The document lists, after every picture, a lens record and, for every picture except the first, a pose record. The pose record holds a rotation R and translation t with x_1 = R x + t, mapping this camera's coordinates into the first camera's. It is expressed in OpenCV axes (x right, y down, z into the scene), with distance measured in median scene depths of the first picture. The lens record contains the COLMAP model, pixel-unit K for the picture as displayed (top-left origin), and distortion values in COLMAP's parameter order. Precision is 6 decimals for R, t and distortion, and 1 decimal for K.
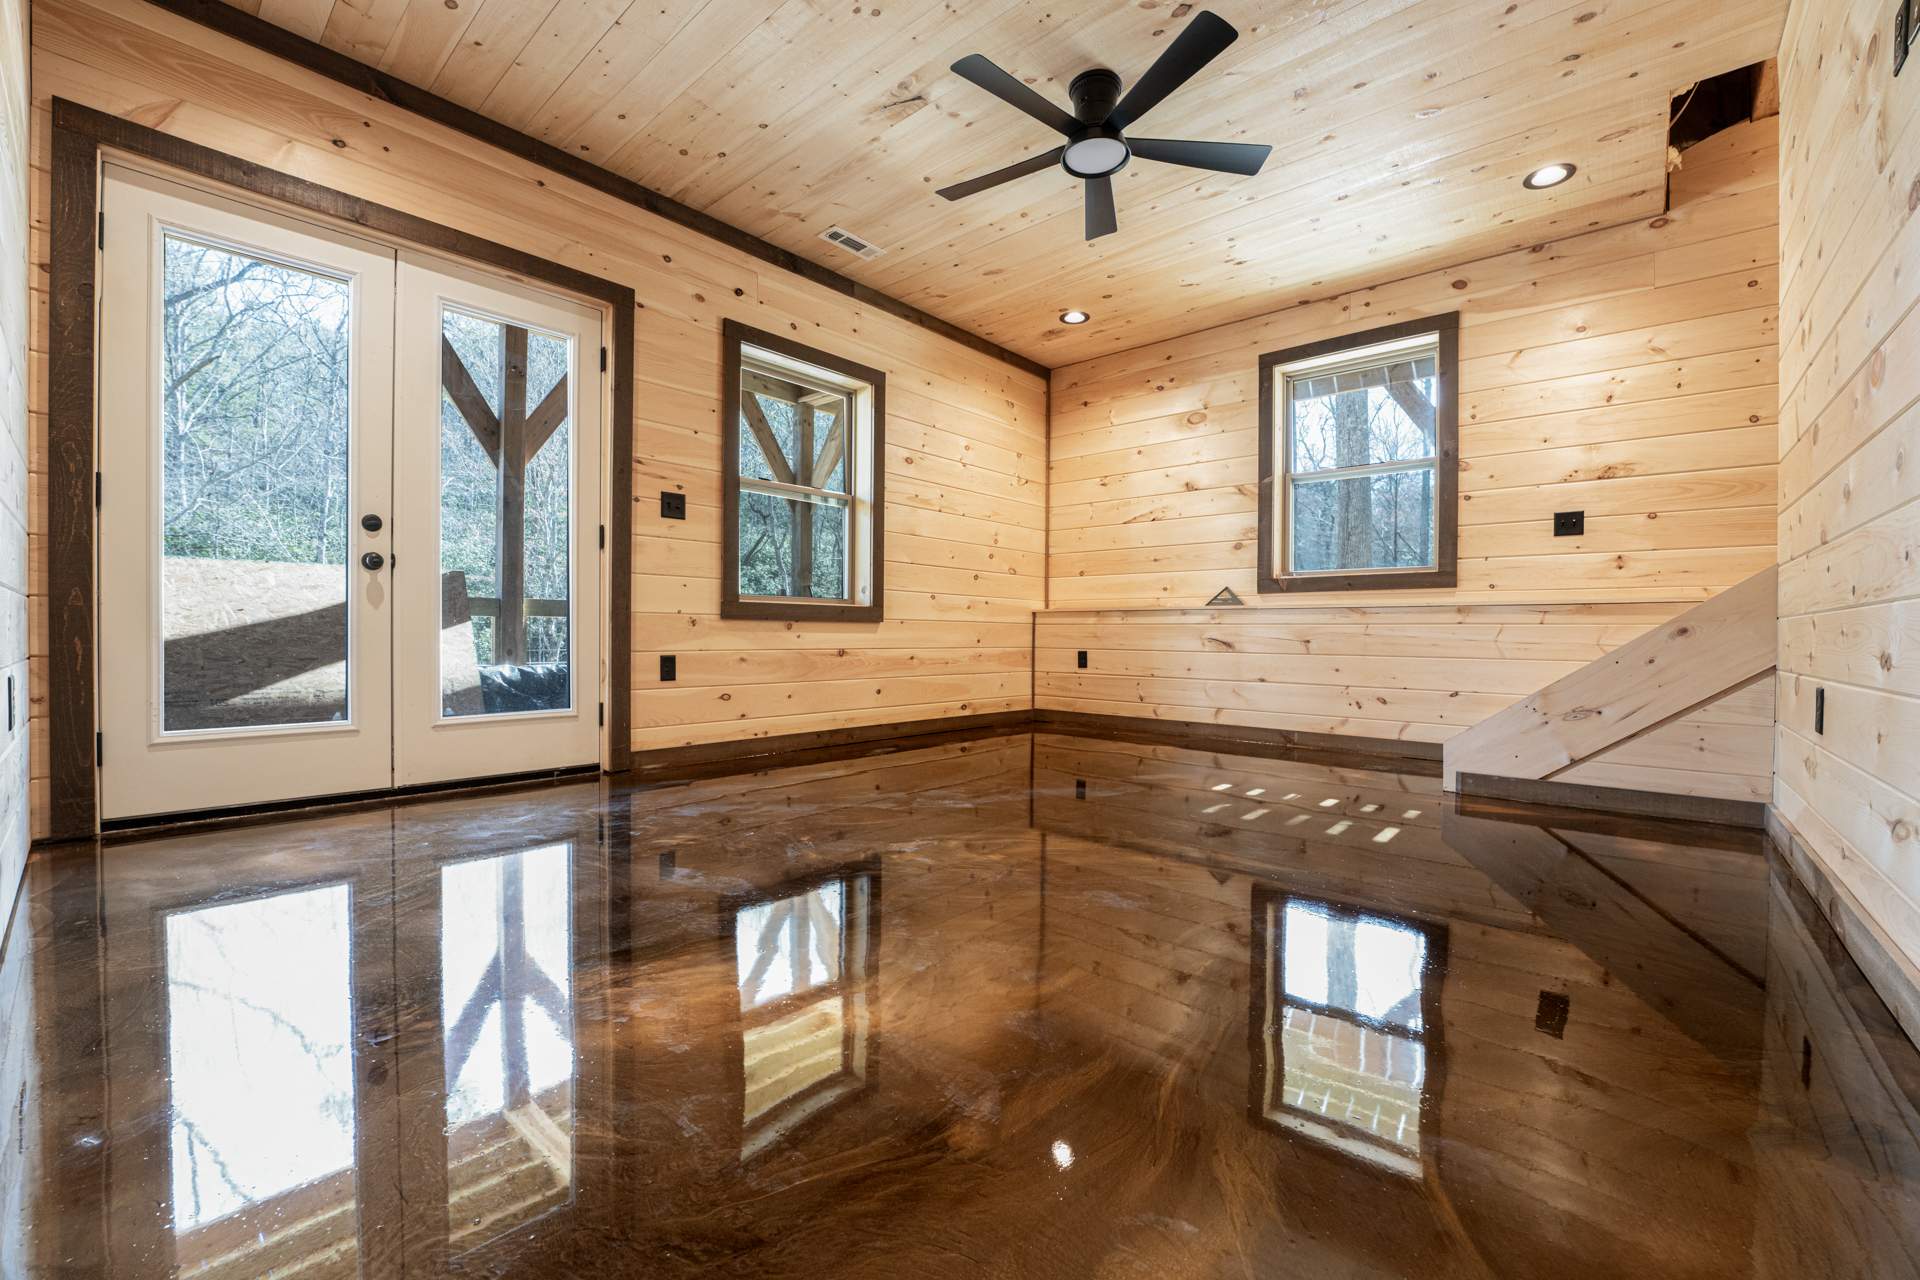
lens RADIAL K [[780.6, 0, 958.6], [0, 780.6, 641.6], [0, 0, 1]] dist [-0.026160, 0.000516]
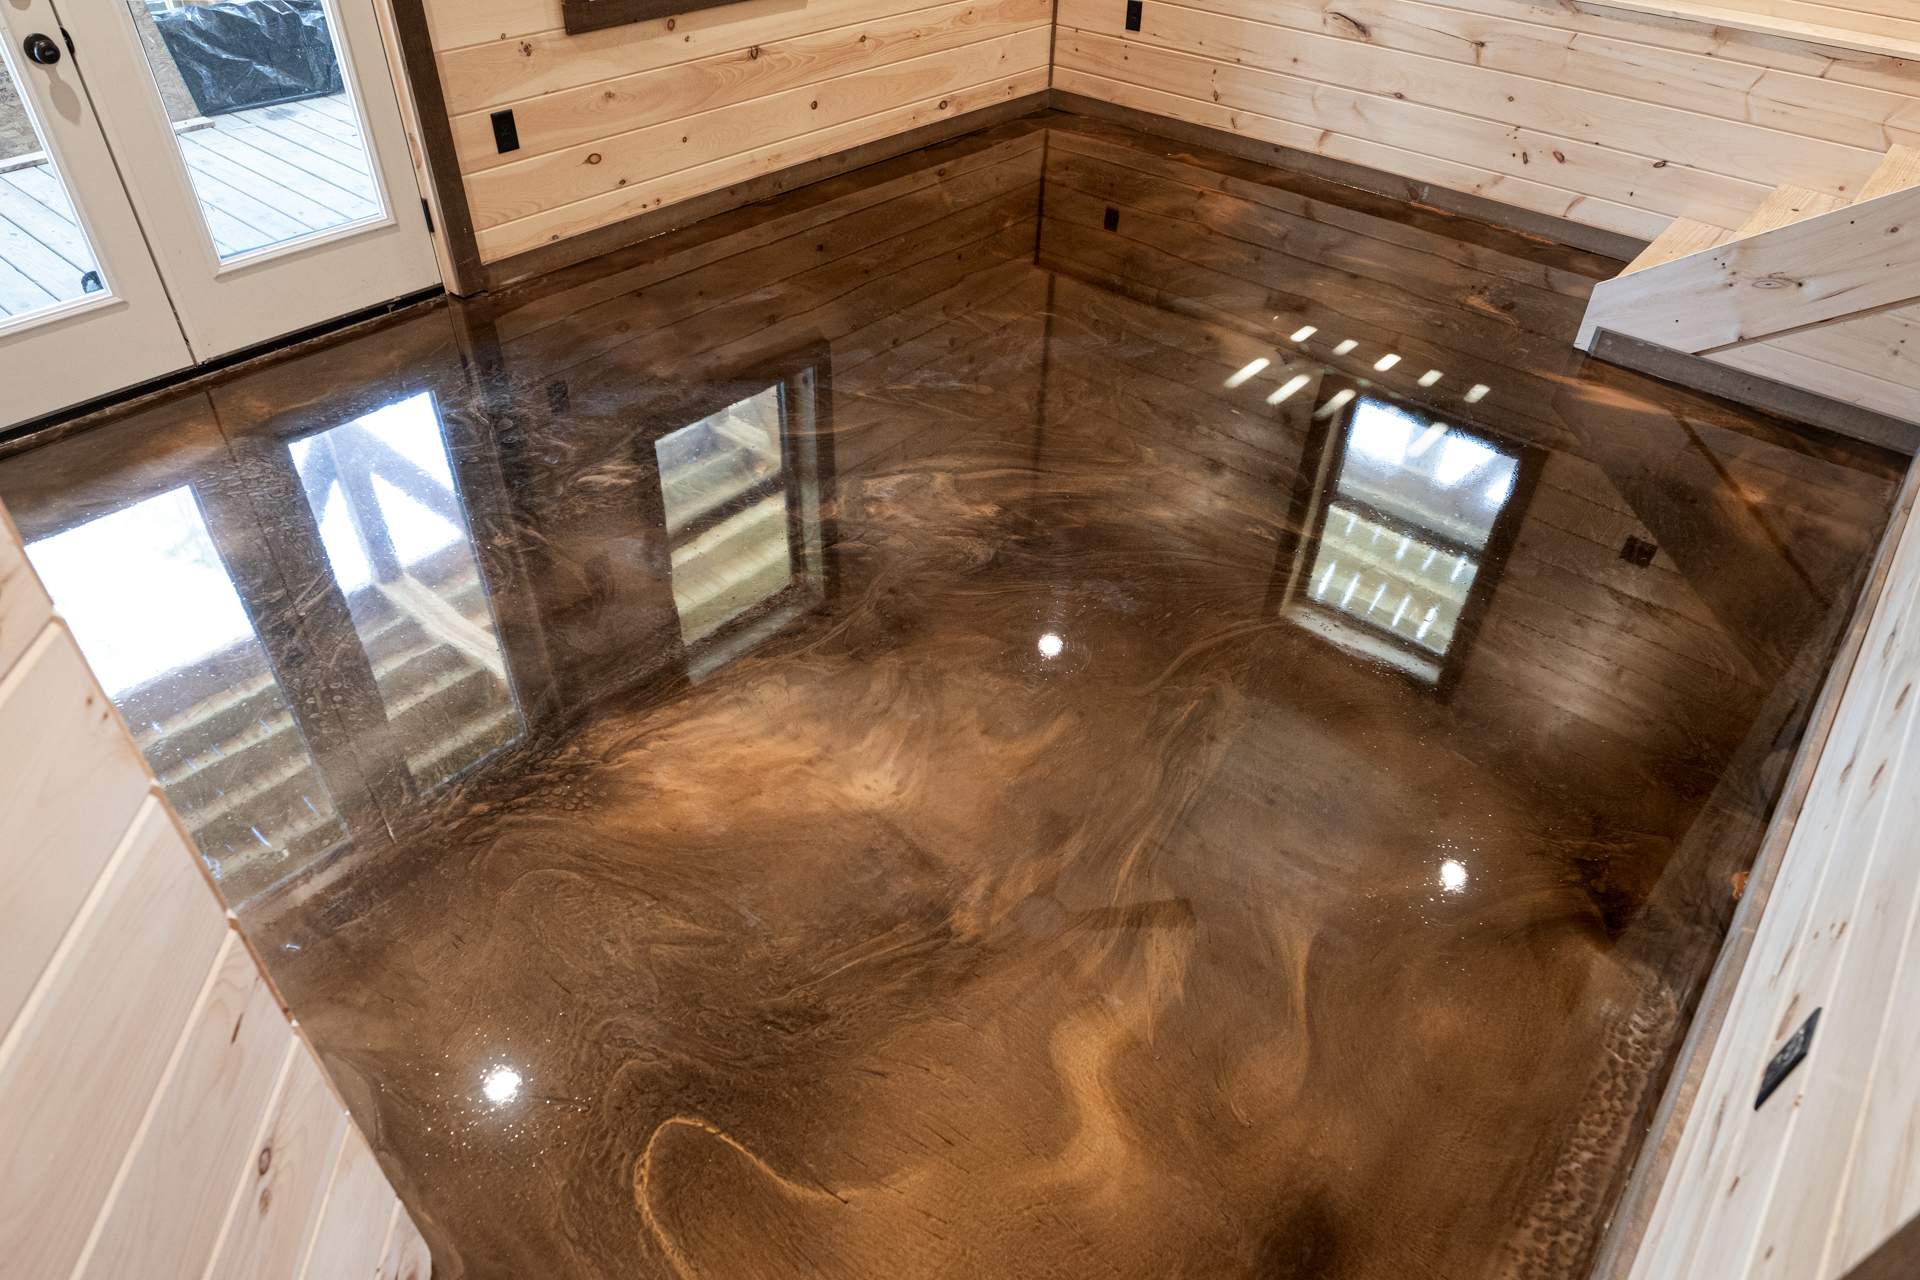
lens RADIAL K [[1190.9, 0, 956.1], [0, 1190.9, 647.4], [0, 0, 1]] dist [-0.021021, -0.003645]
pose [[0.999527, 0.000193, 0.030741, -0.016819], [-0.019635, 0.773441, 0.633564, -0.253236], [-0.023653, -0.633868, 0.773080, -0.067801]]
